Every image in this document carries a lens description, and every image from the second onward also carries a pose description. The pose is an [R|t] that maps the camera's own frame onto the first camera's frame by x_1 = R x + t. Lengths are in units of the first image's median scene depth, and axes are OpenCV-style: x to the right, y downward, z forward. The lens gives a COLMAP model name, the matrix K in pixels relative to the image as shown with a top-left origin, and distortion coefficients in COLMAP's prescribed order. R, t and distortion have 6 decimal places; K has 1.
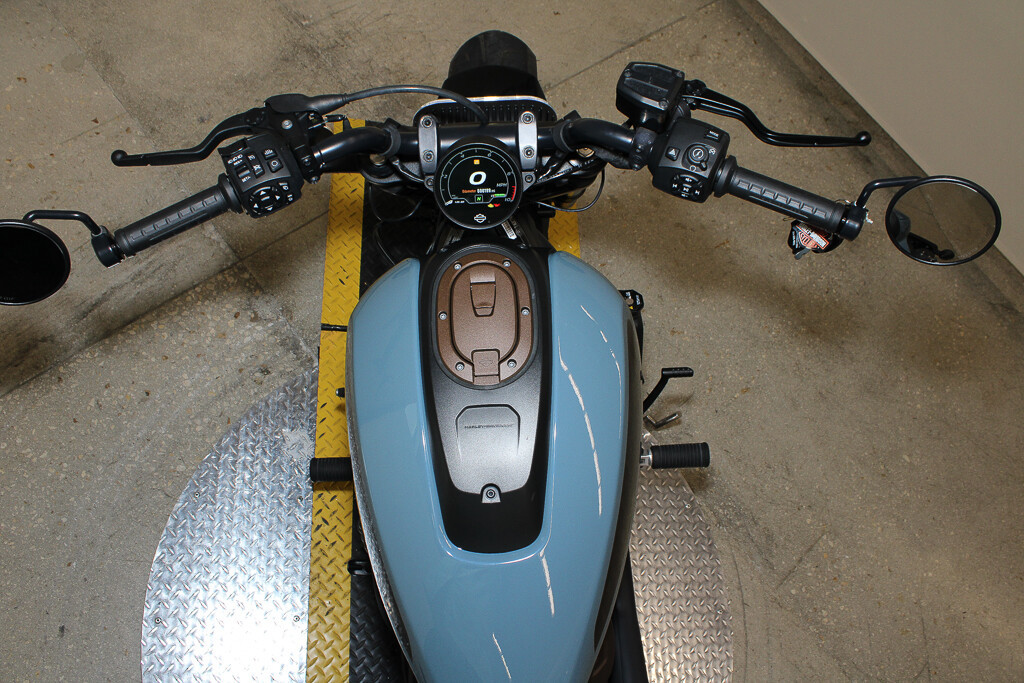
lens RADIAL K [[852.1, 0, 509.9], [0, 852.1, 348.4], [0, 0, 1]] dist [-0.173523, 0.153322]
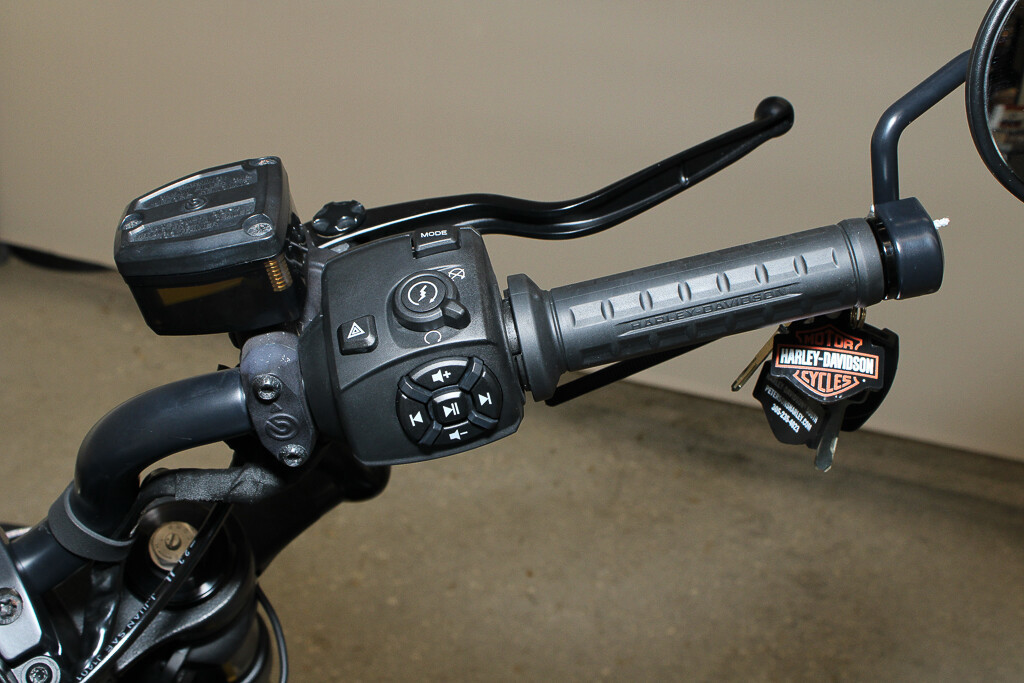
lens RADIAL K [[1359.1, 0, 512.0], [0, 1359.1, 341.5], [0, 0, 1]] dist [-0.035393, -0.025396]
pose [[0.833582, -0.434419, 0.341204, 0.028459], [0.547552, 0.731417, -0.406468, 0.009727], [-0.072985, 0.525651, 0.847563, 0.255989]]
